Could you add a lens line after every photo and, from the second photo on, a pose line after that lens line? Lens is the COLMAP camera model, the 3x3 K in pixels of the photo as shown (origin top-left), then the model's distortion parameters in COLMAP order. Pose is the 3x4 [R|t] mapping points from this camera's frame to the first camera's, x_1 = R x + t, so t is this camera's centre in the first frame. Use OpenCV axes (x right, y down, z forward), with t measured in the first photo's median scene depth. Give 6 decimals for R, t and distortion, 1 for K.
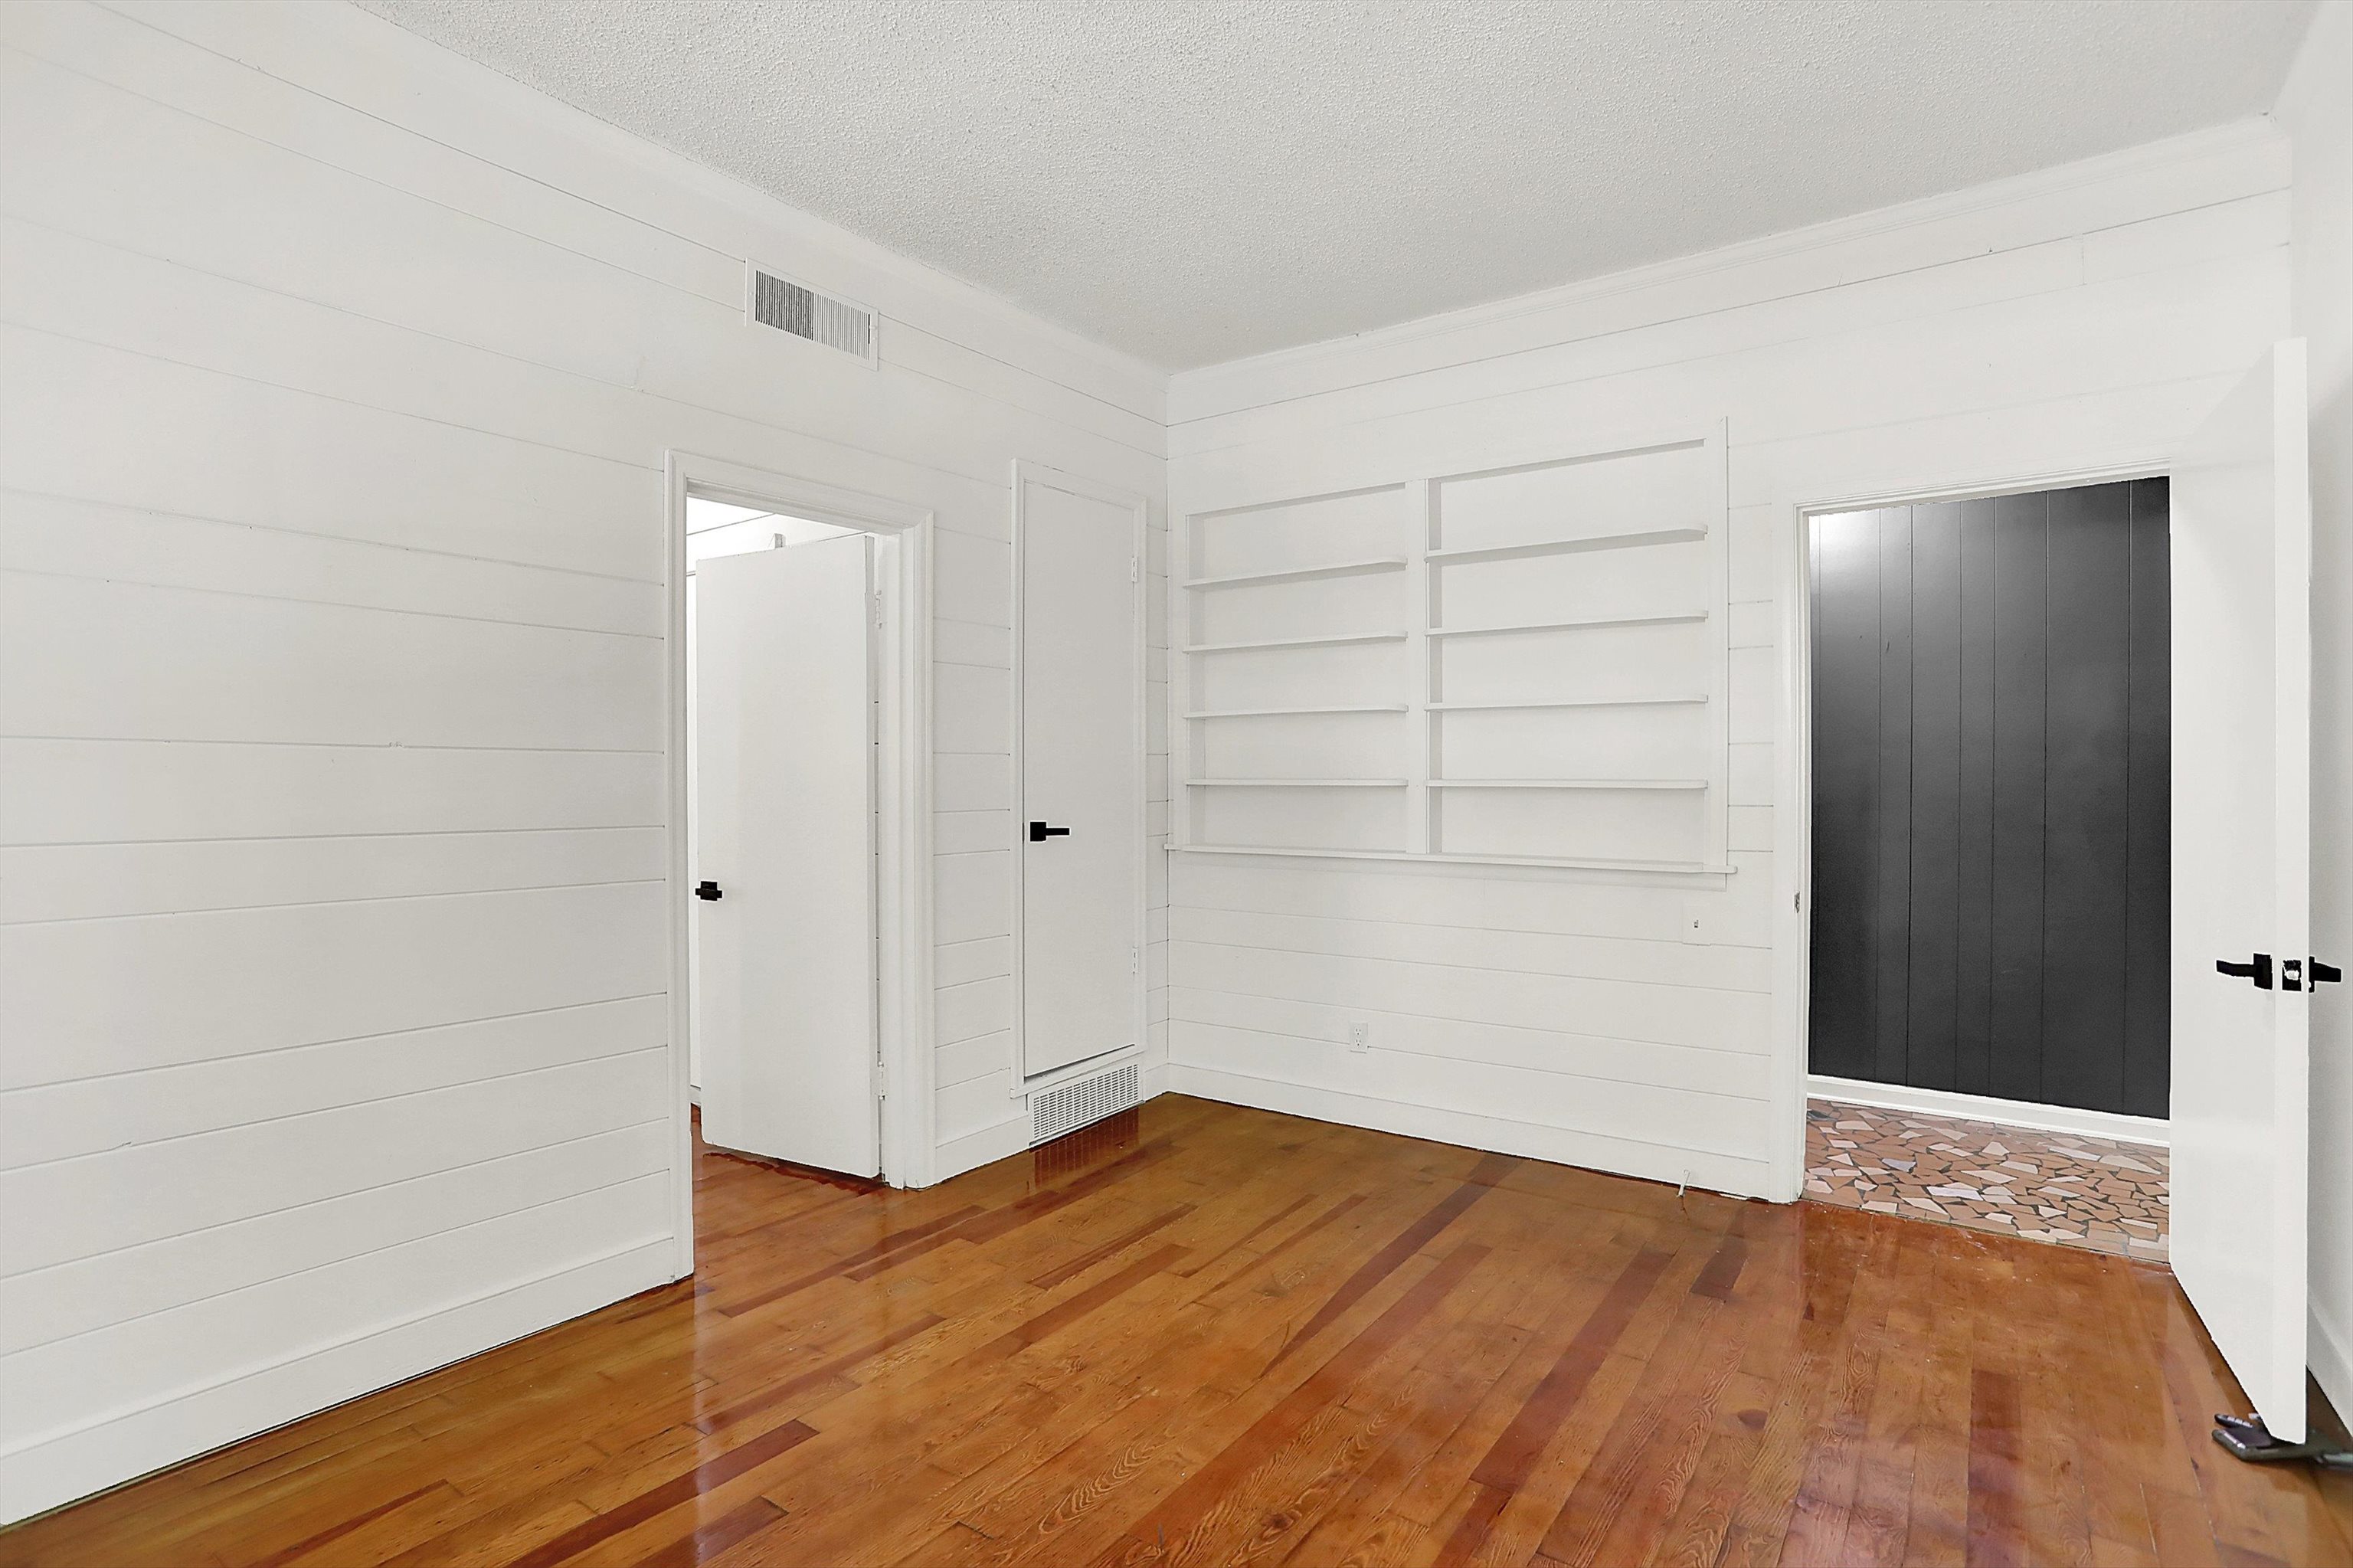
lens RADIAL K [[1135.8, 0, 1163.1], [0, 1135.8, 792.2], [0, 0, 1]] dist [-0.050936, 0.017557]
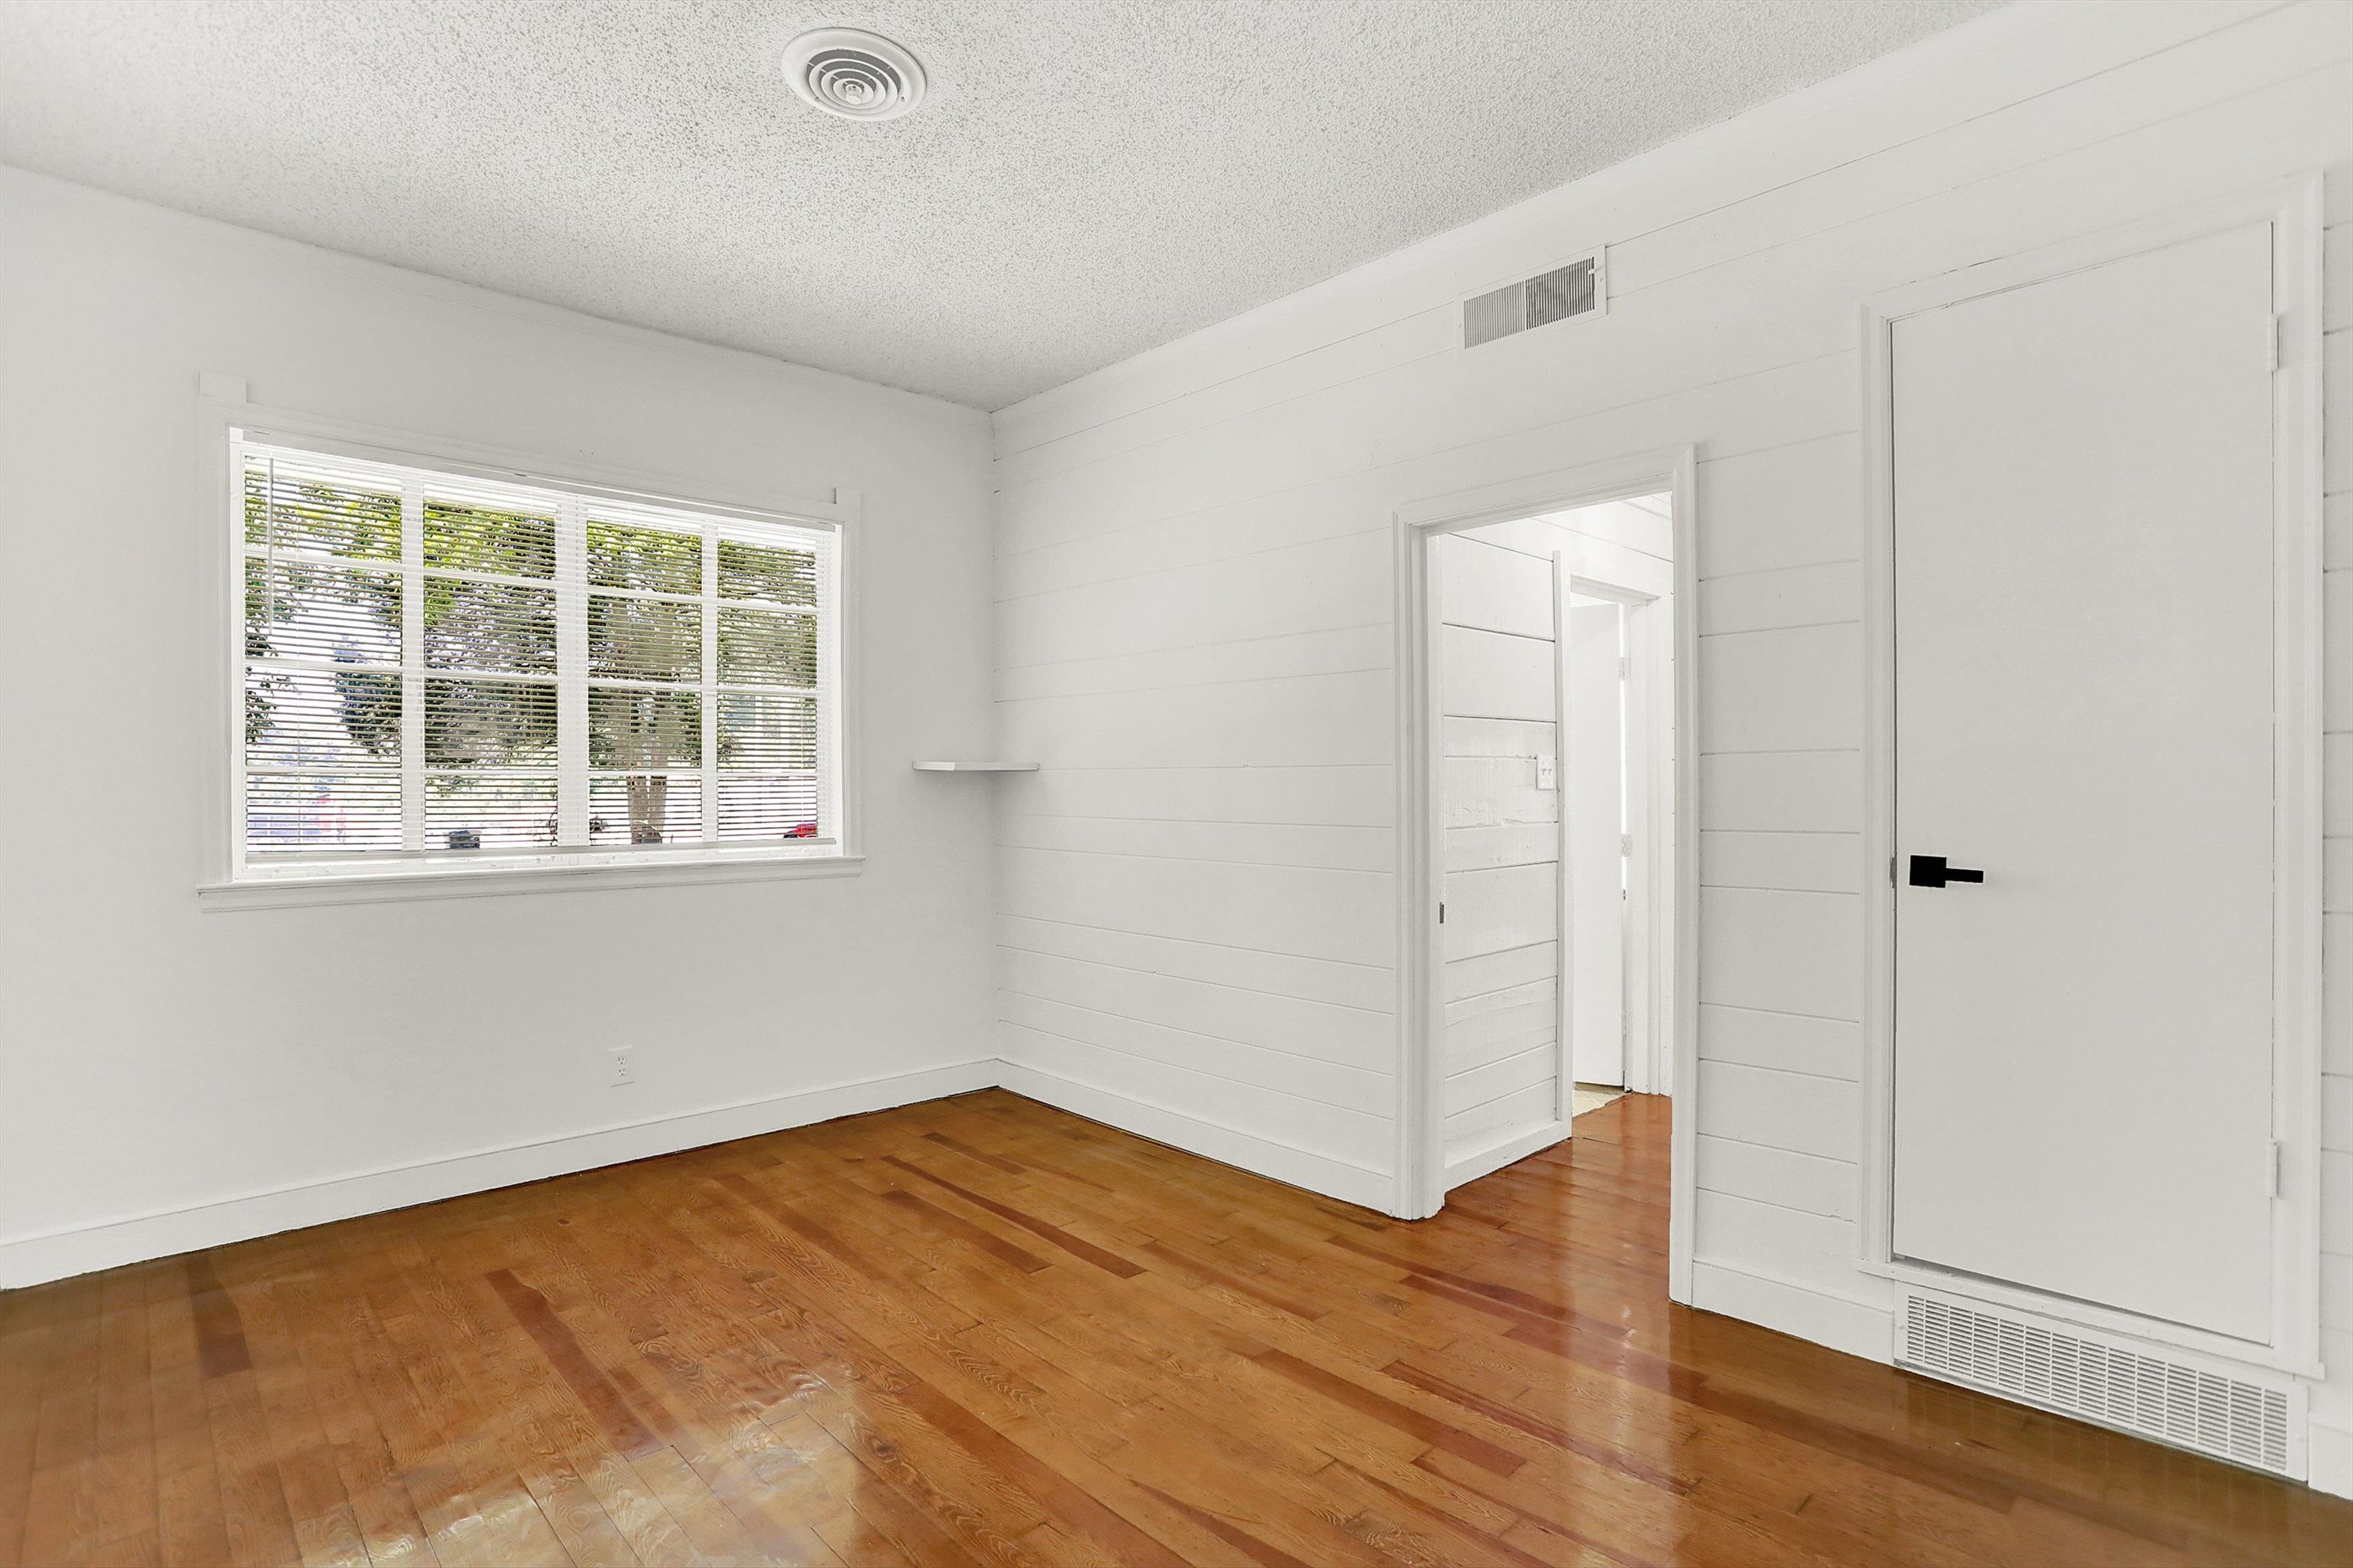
lens RADIAL K [[1135.8, 0, 1163.1], [0, 1135.8, 792.2], [0, 0, 1]] dist [-0.050936, 0.017557]
pose [[-0.166813, 0.009011, -0.985947, 0.782647], [0.002948, 0.999958, 0.008641, -0.021354], [0.985984, -0.001465, -0.166833, 0.971213]]
